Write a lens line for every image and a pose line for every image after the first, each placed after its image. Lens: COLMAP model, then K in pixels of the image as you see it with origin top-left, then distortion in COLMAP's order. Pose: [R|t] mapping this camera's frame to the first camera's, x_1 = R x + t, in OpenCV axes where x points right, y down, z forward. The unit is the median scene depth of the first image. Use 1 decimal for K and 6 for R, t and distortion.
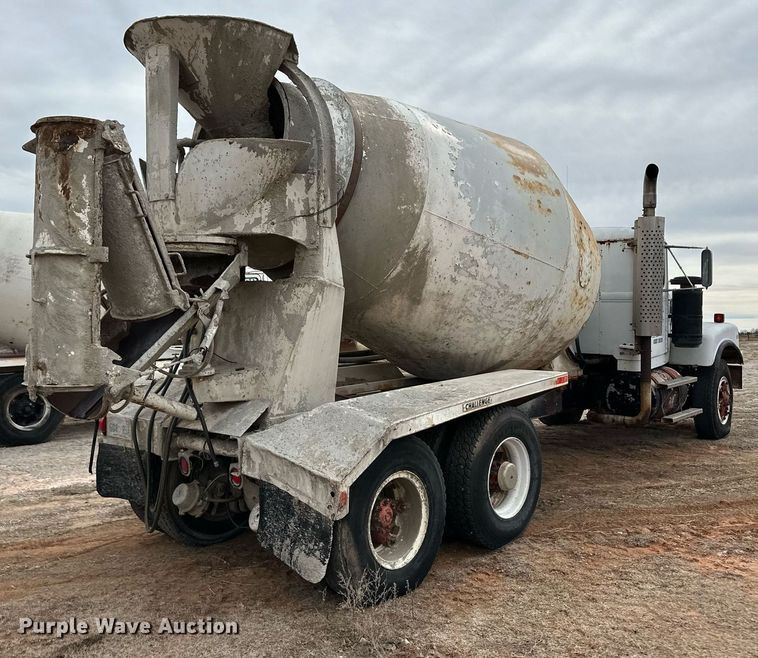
lens RADIAL K [[725.7, 0, 378.2], [0, 725.7, 310.4], [0, 0, 1]] dist [0.088203, -0.003828]
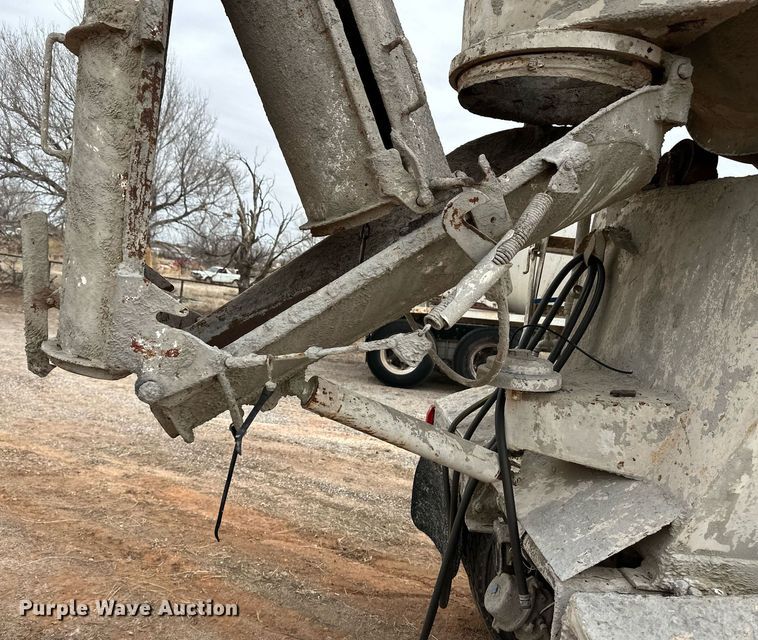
lens RADIAL K [[595.7, 0, 328.6], [0, 595.7, 314.4], [0, 0, 1]] dist [0.088736, -0.137705]
pose [[0.647180, 0.142886, -0.748827, -0.058400], [-0.102786, 0.989663, 0.100008, 0.023511], [0.755376, 0.012246, 0.655177, 0.707153]]
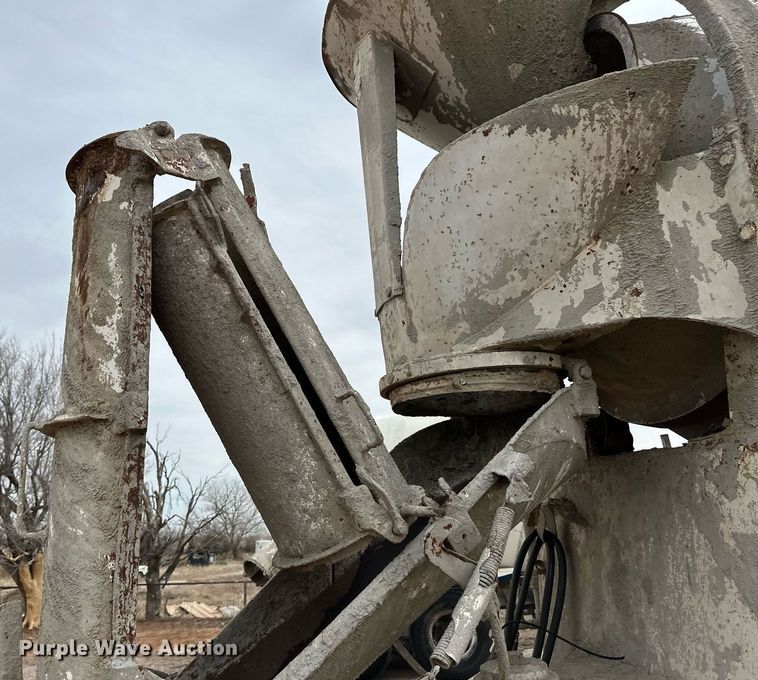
lens RADIAL K [[634.5, 0, 301.4], [0, 634.5, 338.0], [0, 0, 1]] dist [0.067357, -0.086747]
pose [[0.717937, -0.220133, -0.660385, -0.053686], [0.046247, 0.961669, -0.270285, -0.012449], [0.694571, 0.163507, 0.700598, 0.656778]]
